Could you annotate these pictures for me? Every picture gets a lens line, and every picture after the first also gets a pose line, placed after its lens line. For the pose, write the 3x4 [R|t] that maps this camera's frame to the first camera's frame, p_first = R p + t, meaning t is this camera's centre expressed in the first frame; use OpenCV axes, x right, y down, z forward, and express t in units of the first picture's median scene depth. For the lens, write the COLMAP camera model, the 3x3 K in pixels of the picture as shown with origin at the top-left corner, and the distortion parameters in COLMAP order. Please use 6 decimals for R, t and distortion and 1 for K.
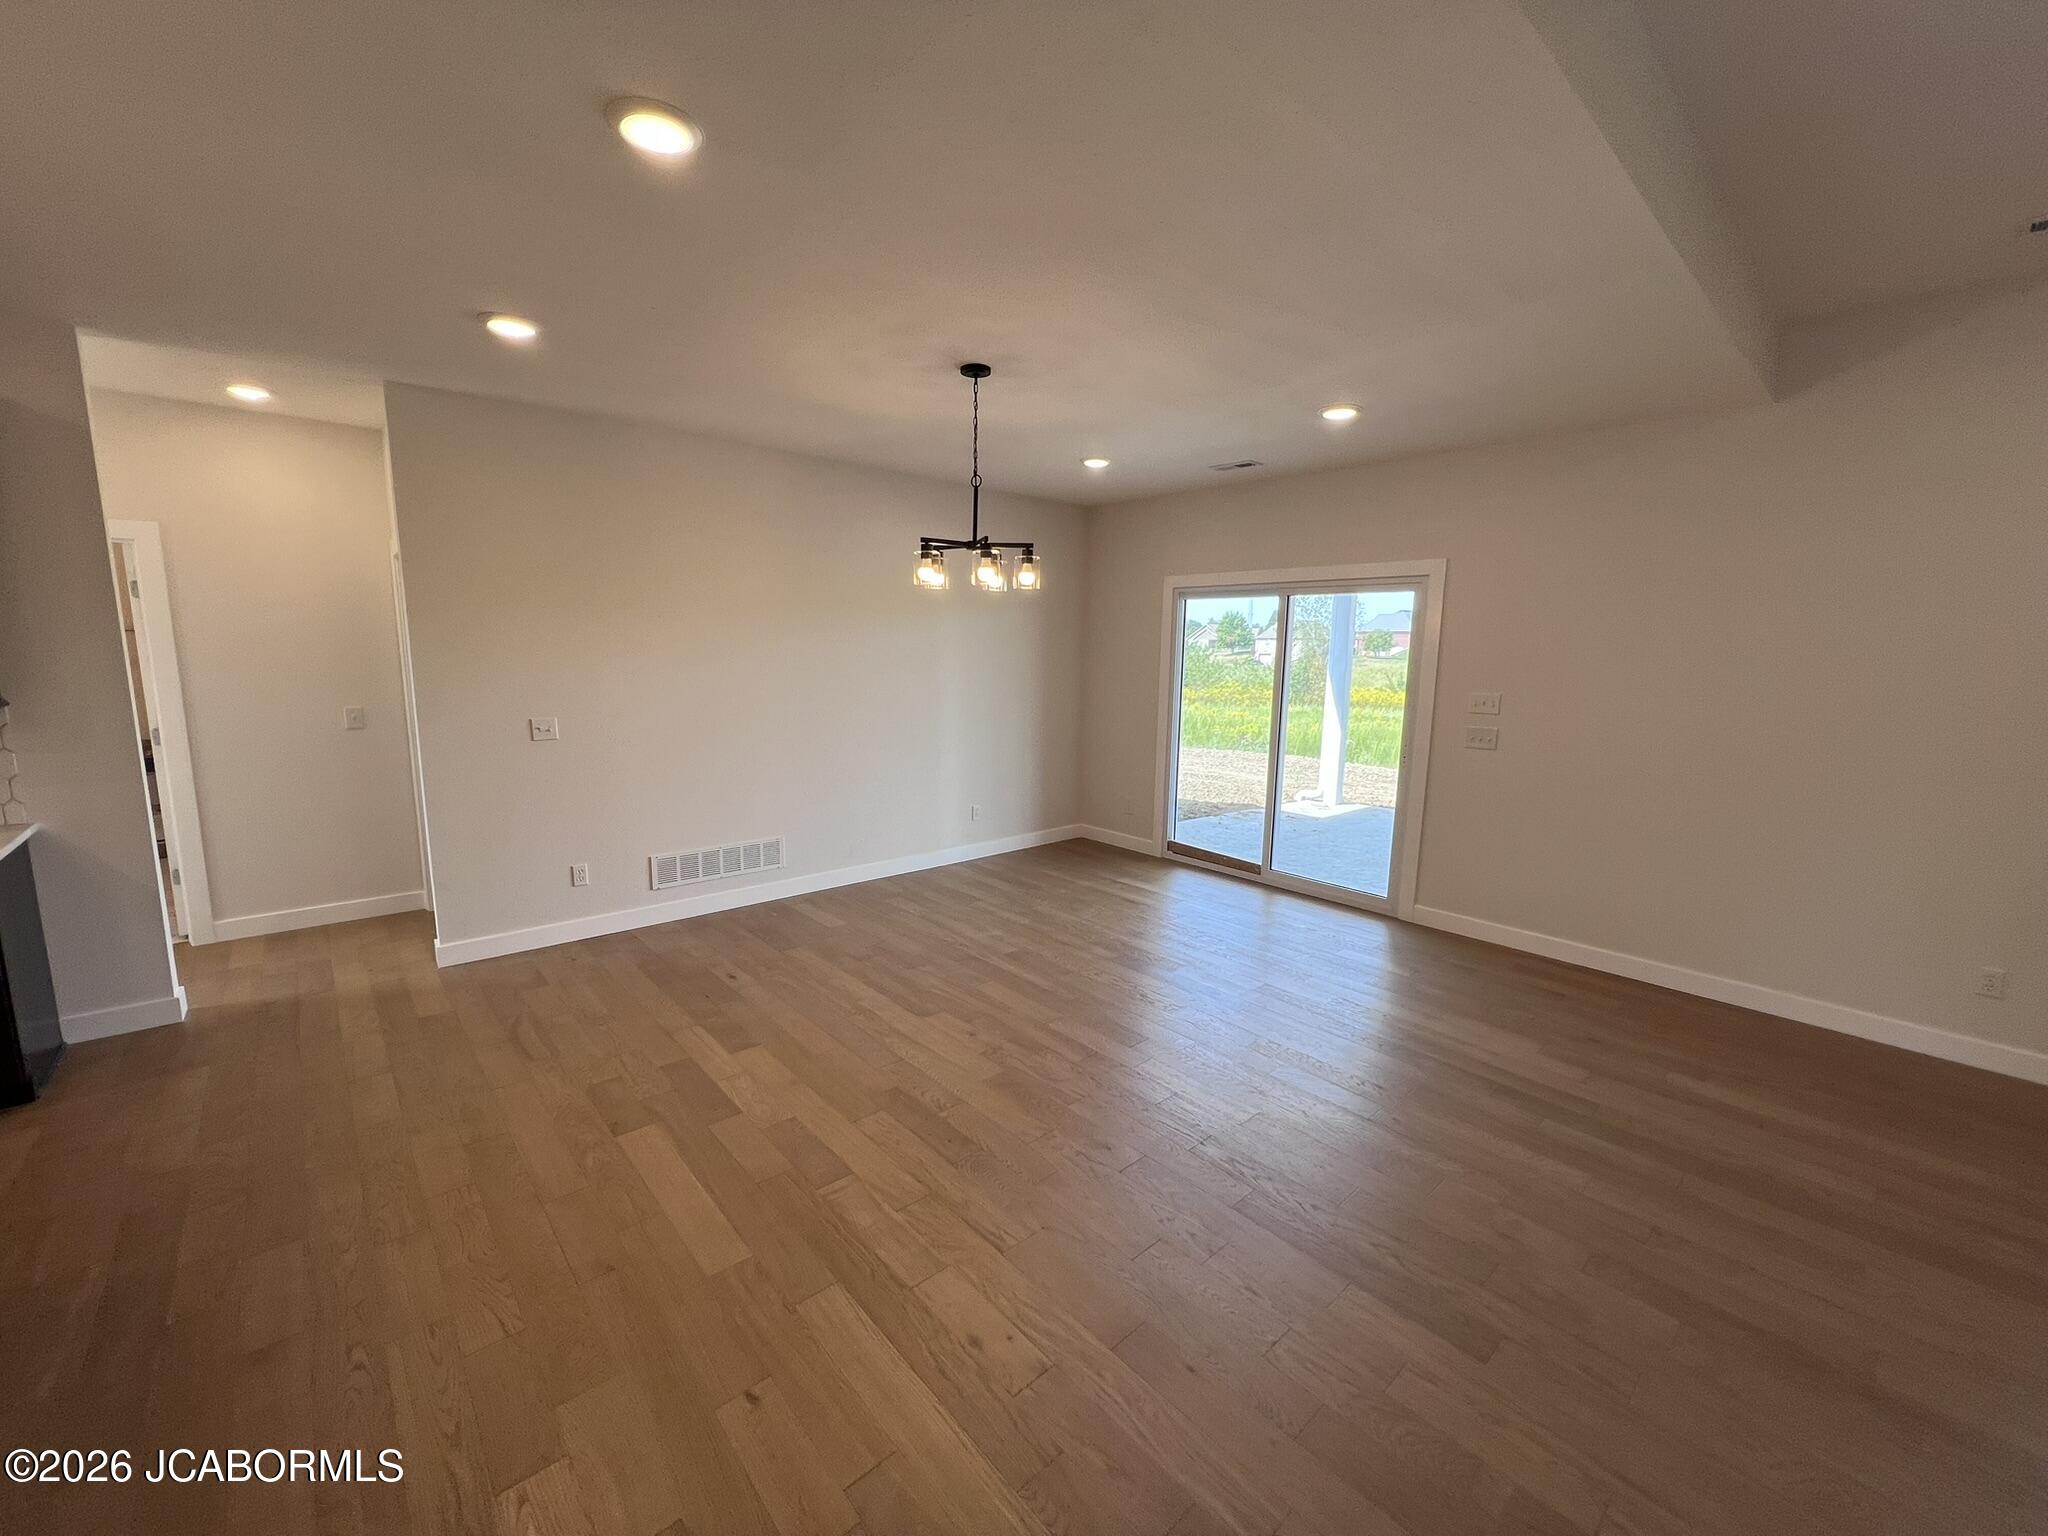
lens RADIAL K [[813.4, 0, 1029.6], [0, 813.4, 767.1], [0, 0, 1]] dist [-0.000875, 0.000109]
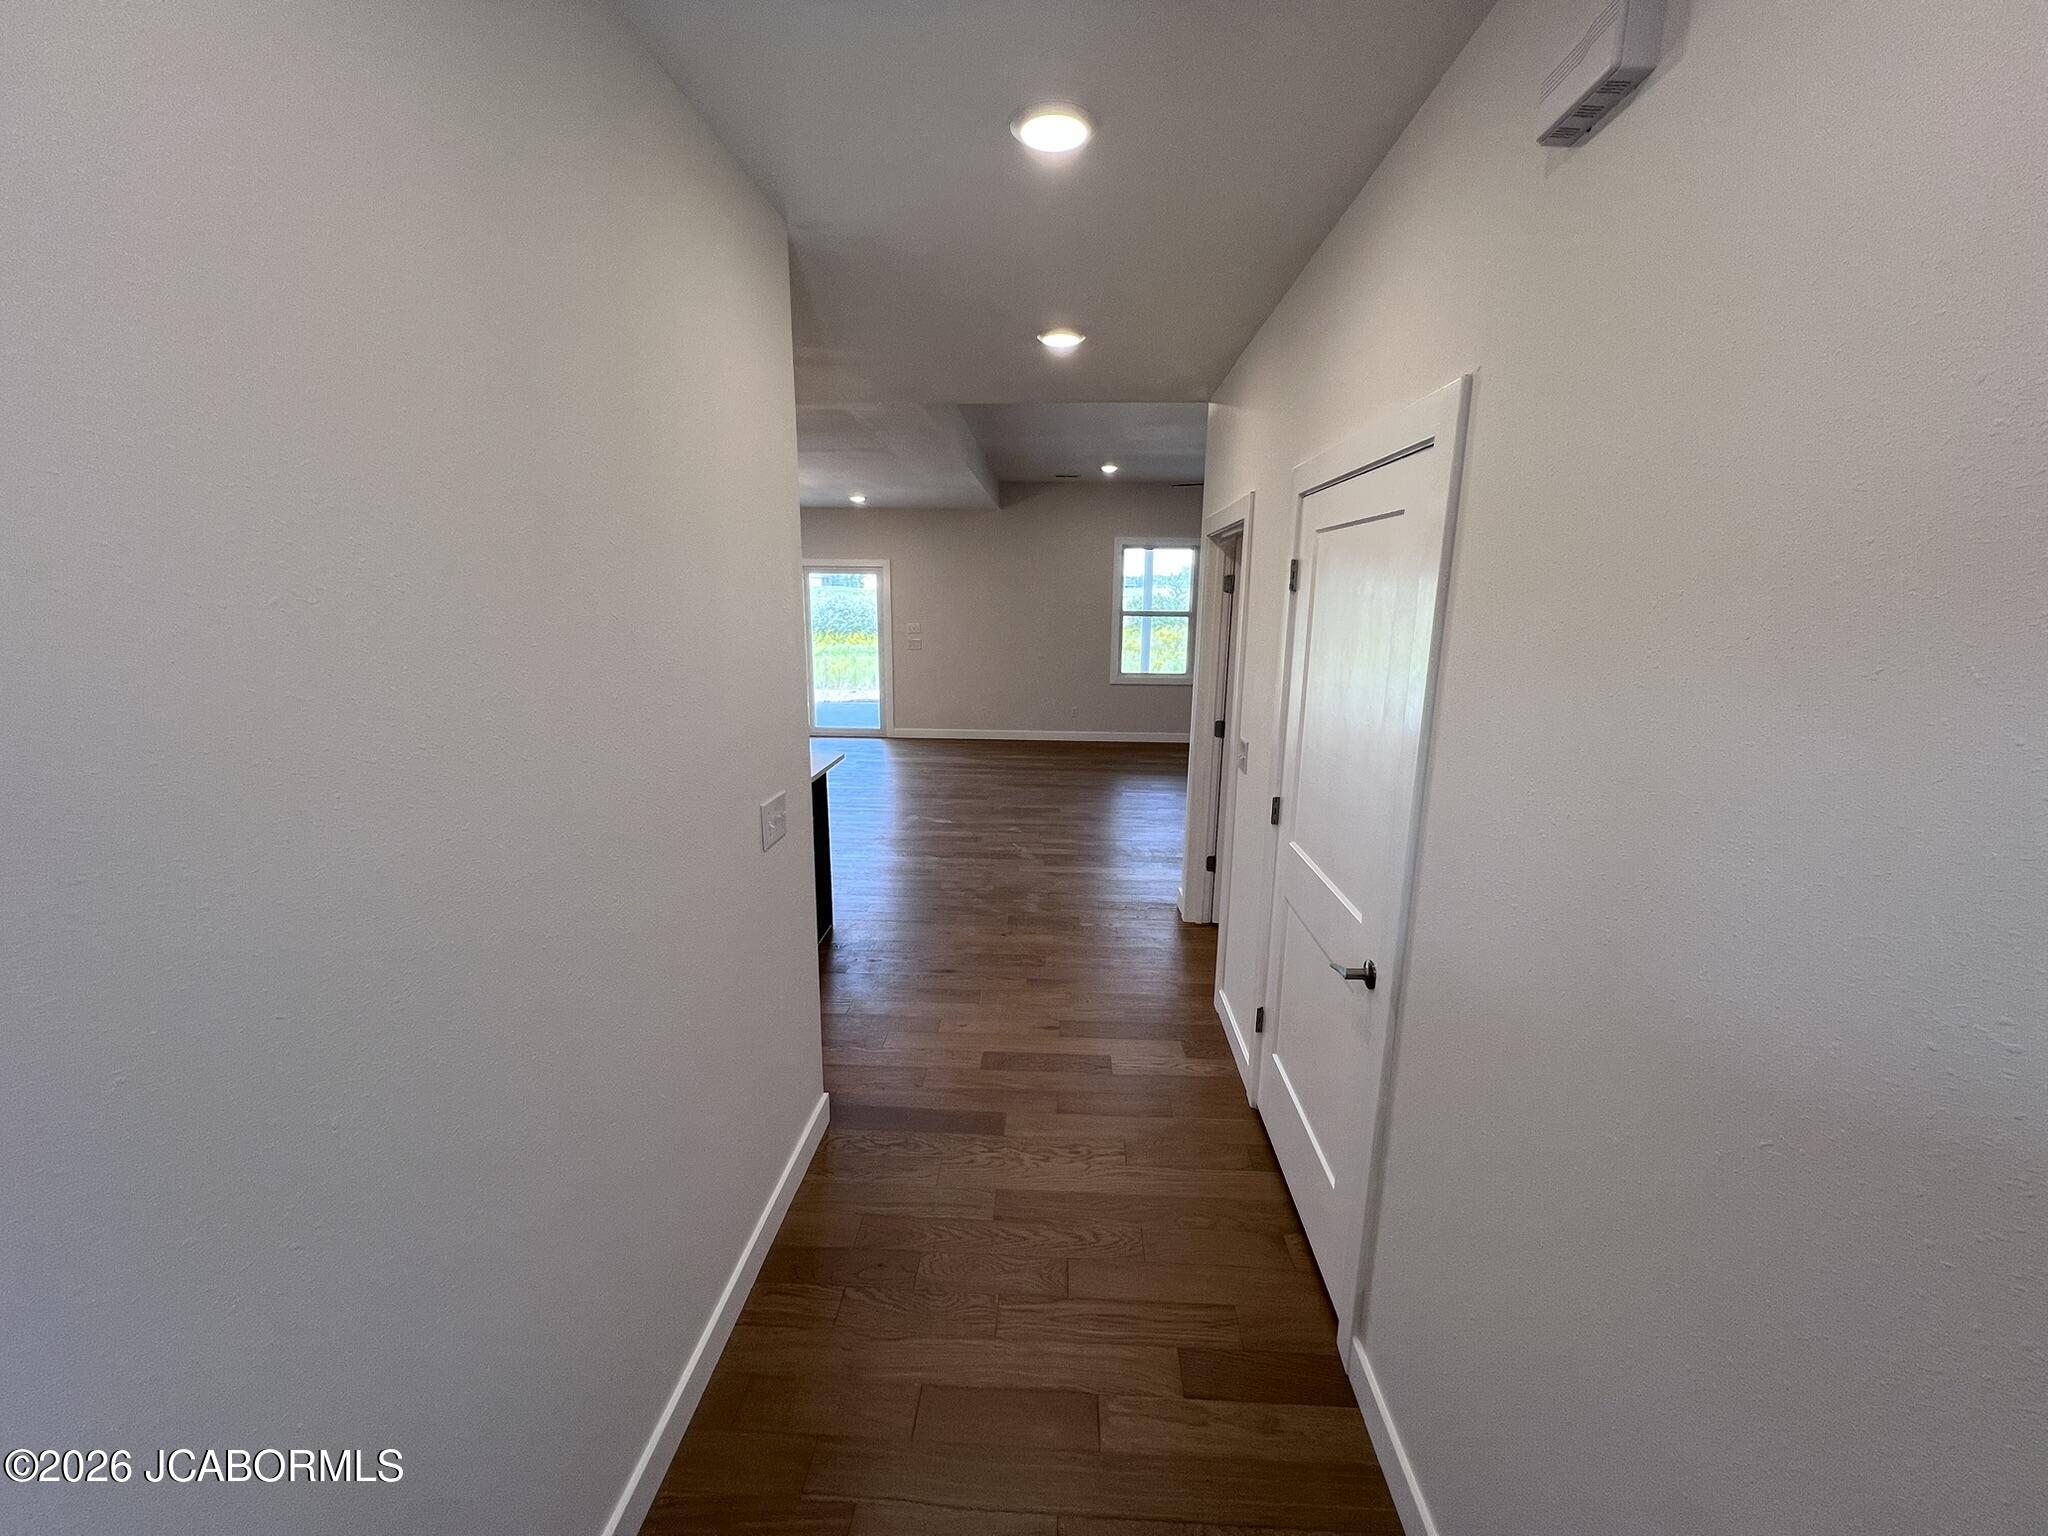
lens RADIAL K [[832.4, 0, 1024.0], [0, 832.4, 768.0], [0, 0, 1]] dist [-0.000390, 0.000020]
pose [[0.715228, -0.151418, 0.682291, -0.739453], [0.100864, 0.988391, 0.113617, 0.063135], [-0.691575, -0.012444, 0.722198, -0.740918]]
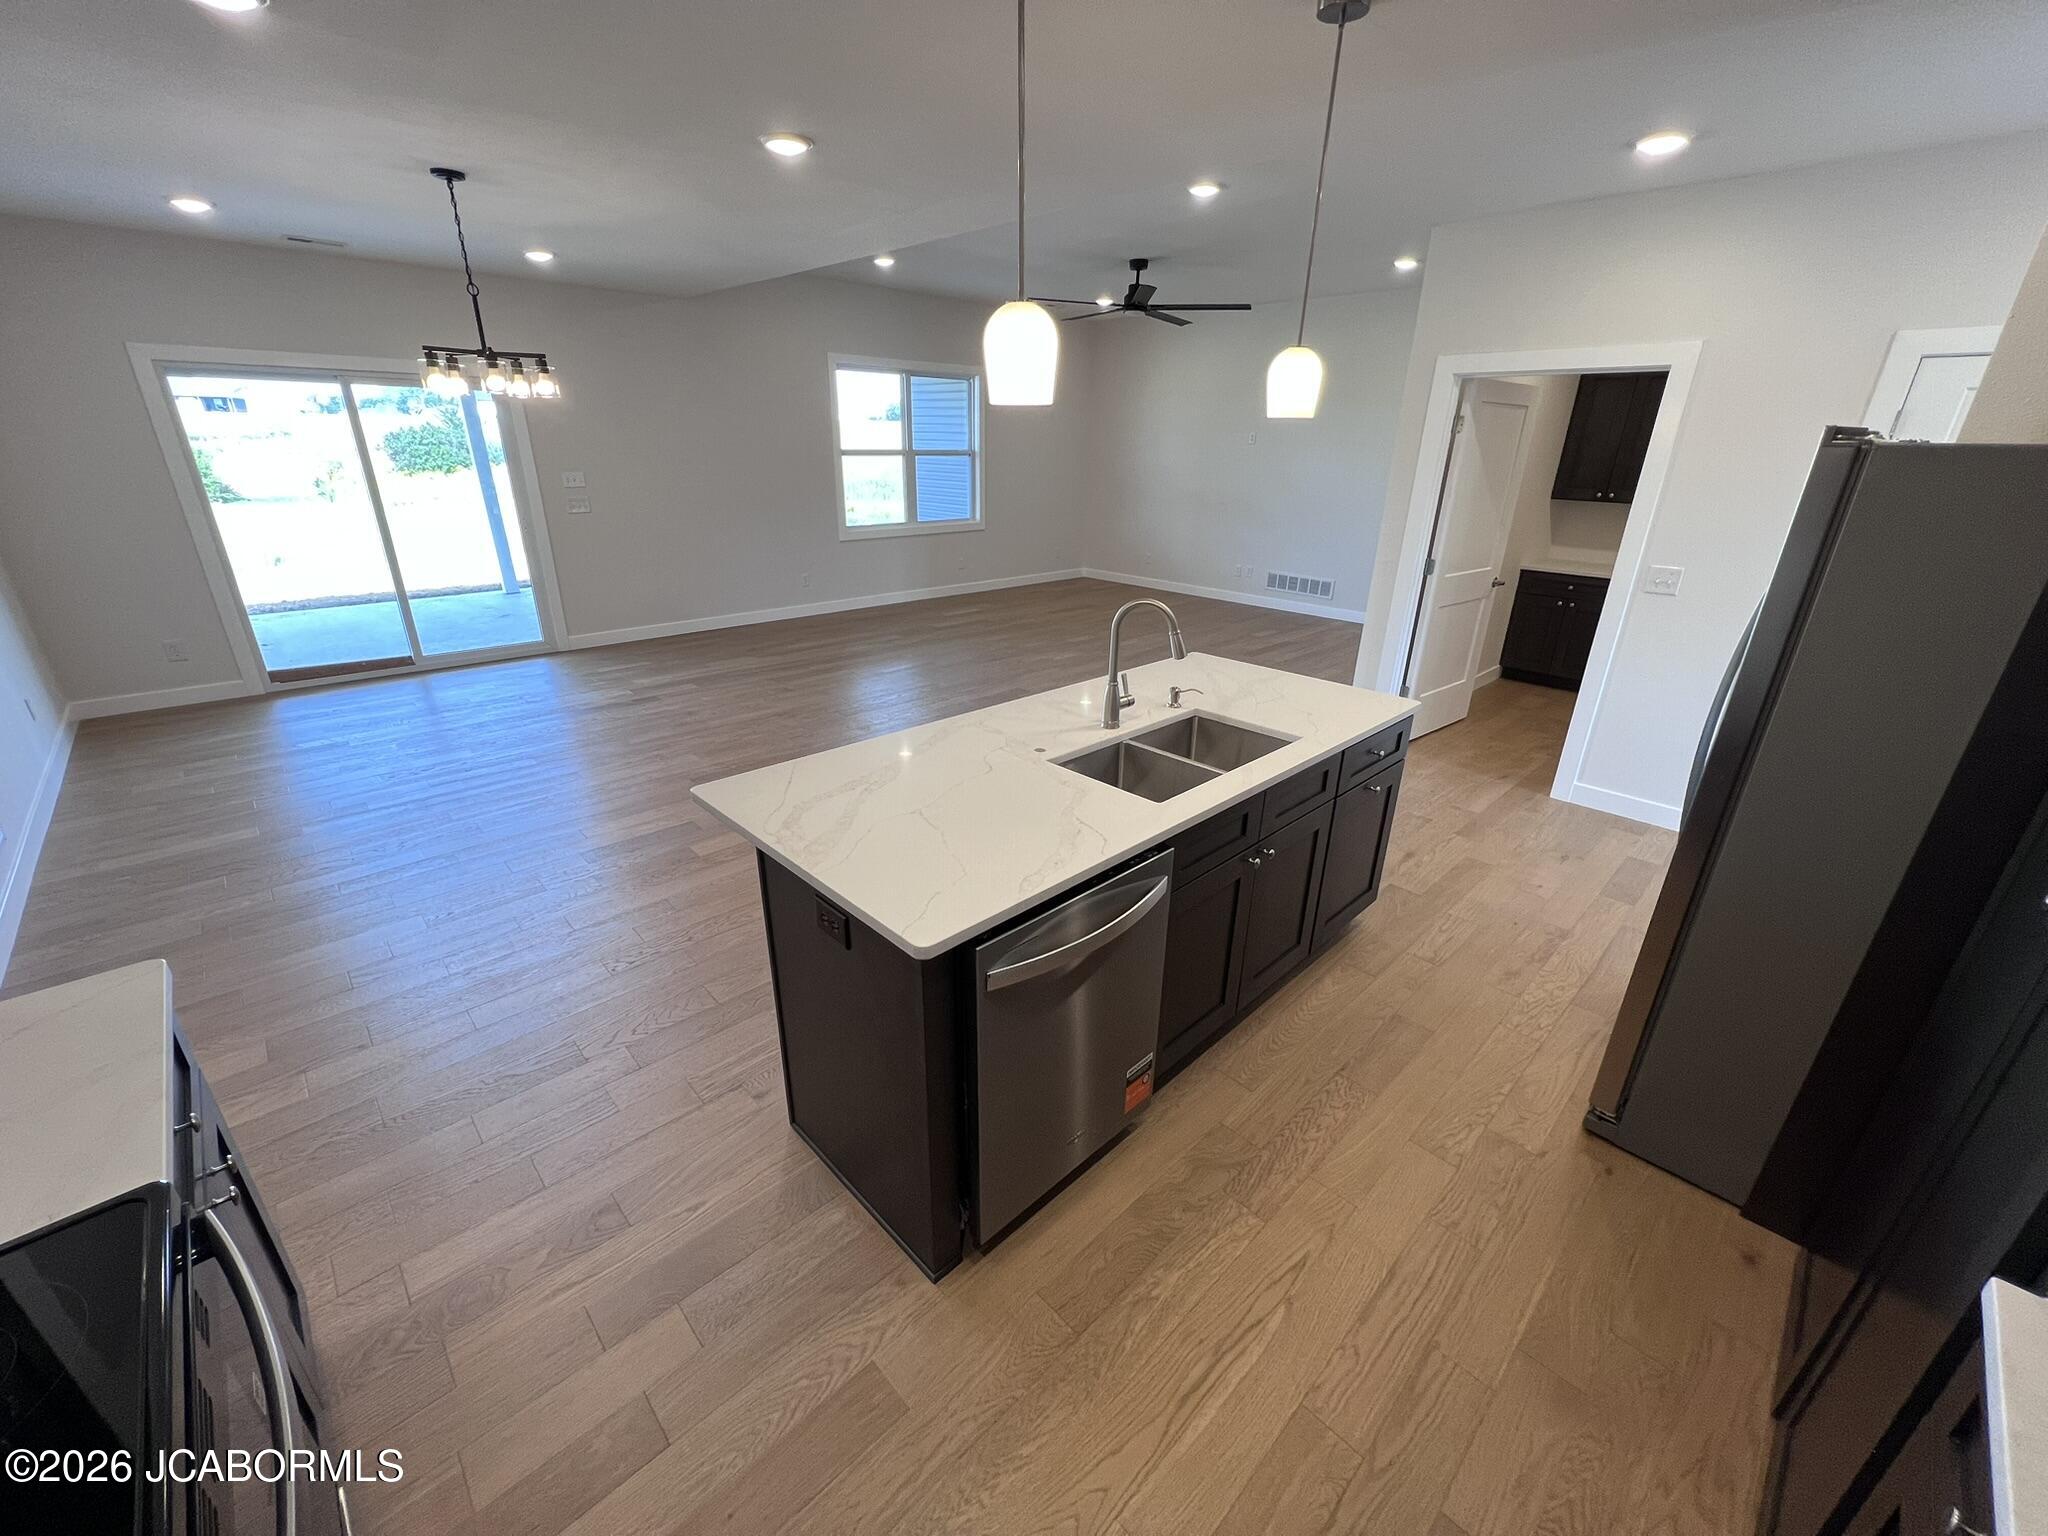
lens RADIAL K [[813.4, 0, 1029.6], [0, 813.4, 767.1], [0, 0, 1]] dist [-0.000875, 0.000109]
pose [[-0.033318, -0.391547, 0.919555, -0.916267], [0.130290, 0.910512, 0.392418, -0.069491], [-0.990916, 0.132884, 0.020679, 0.224073]]
